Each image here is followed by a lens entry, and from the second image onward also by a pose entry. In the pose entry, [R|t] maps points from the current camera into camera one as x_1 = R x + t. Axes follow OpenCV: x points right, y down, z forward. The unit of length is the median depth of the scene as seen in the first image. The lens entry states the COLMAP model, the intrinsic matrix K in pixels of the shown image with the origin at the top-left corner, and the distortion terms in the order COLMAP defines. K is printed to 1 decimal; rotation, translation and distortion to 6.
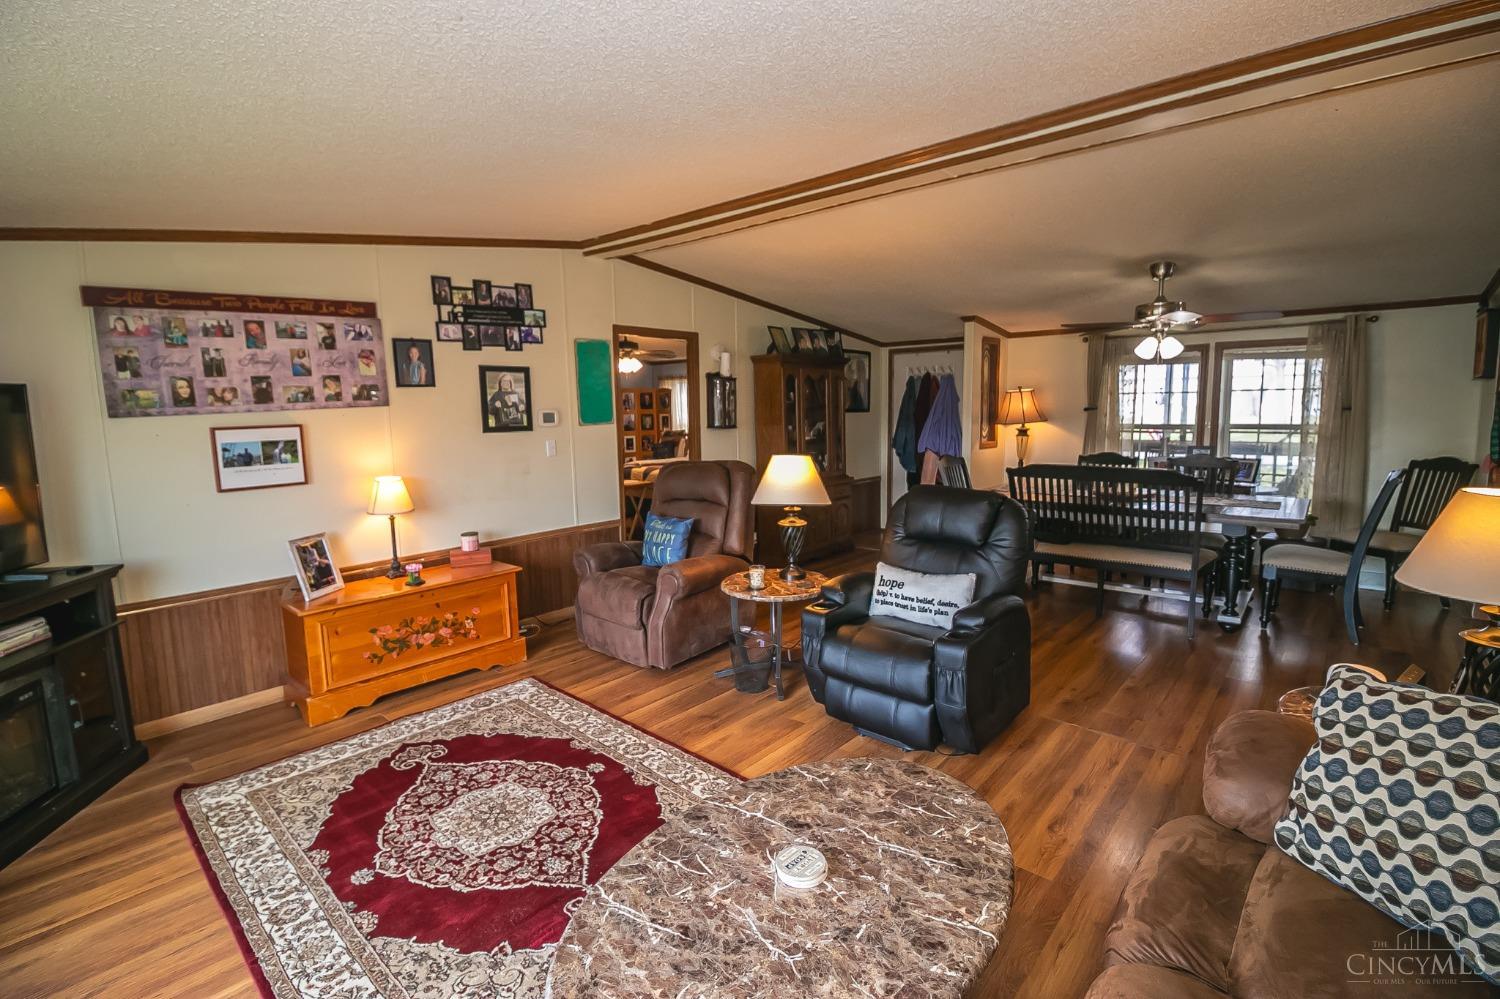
lens RADIAL K [[687.5, 0, 741.7], [0, 687.5, 485.0], [0, 0, 1]] dist [-0.000116, -0.013257]
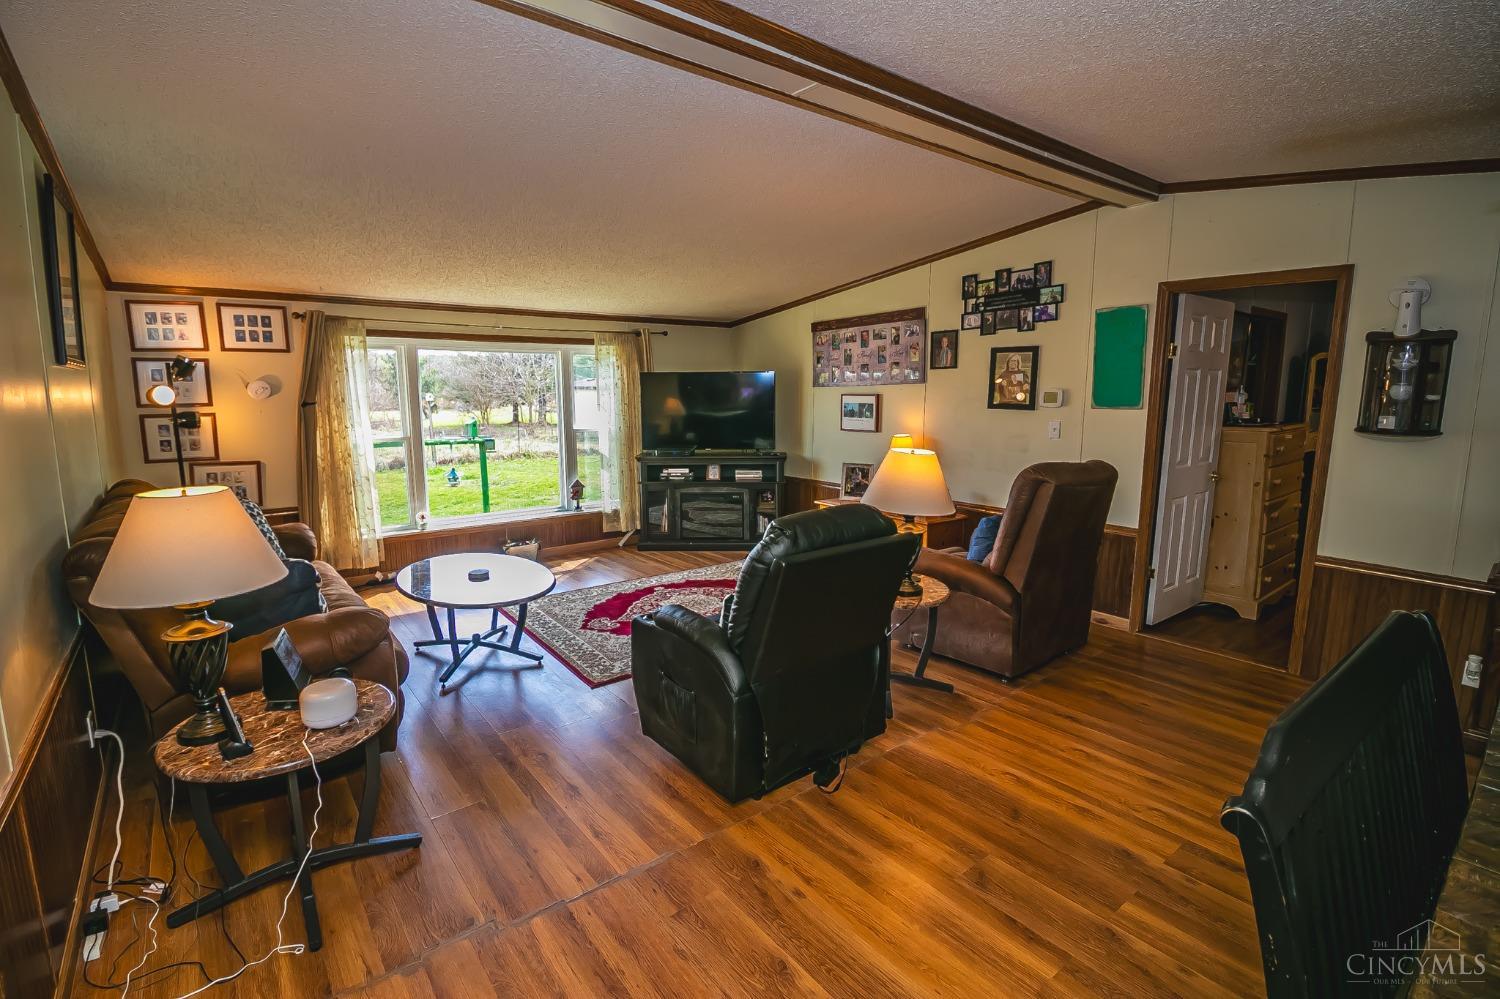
lens RADIAL K [[687.5, 0, 741.7], [0, 687.5, 485.0], [0, 0, 1]] dist [-0.000116, -0.013257]
pose [[-0.175733, 0.158826, -0.971541, 0.998753], [-0.113596, 0.977035, 0.180271, -0.136815], [0.977862, 0.142043, -0.153656, 0.990317]]
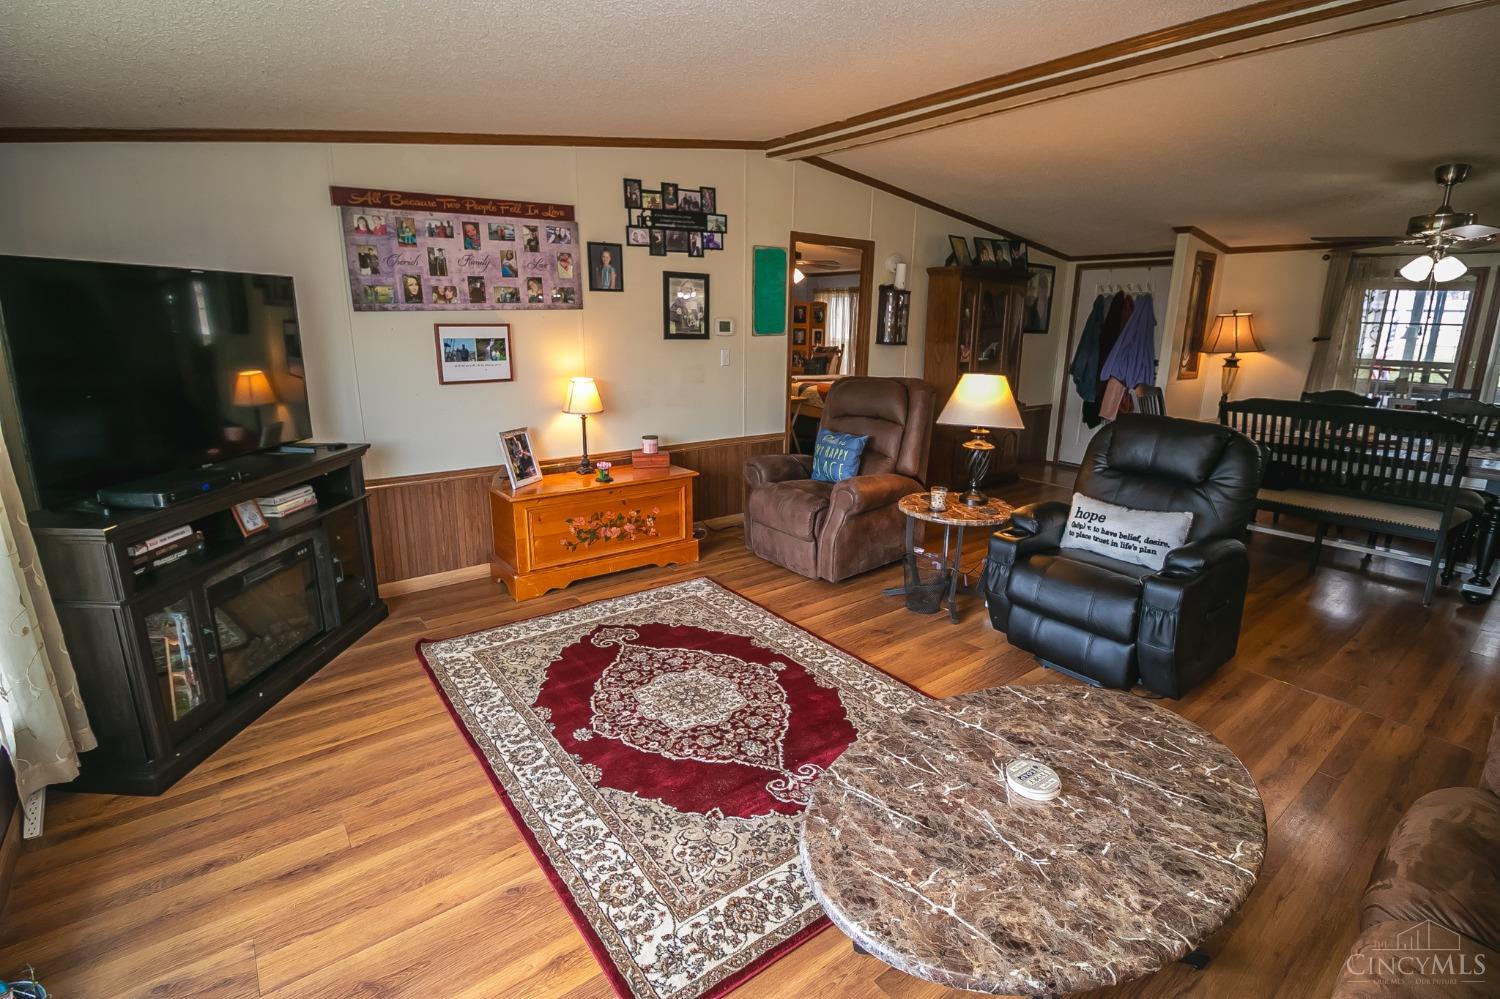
lens RADIAL K [[695.4, 0, 743.4], [0, 695.4, 482.9], [0, 0, 1]] dist [0.000846, -0.012945]
pose [[0.981876, 0.072827, -0.174976, -0.080456], [-0.052731, 0.991746, 0.116875, 0.011185], [0.182043, -0.105530, 0.977611, -0.012969]]
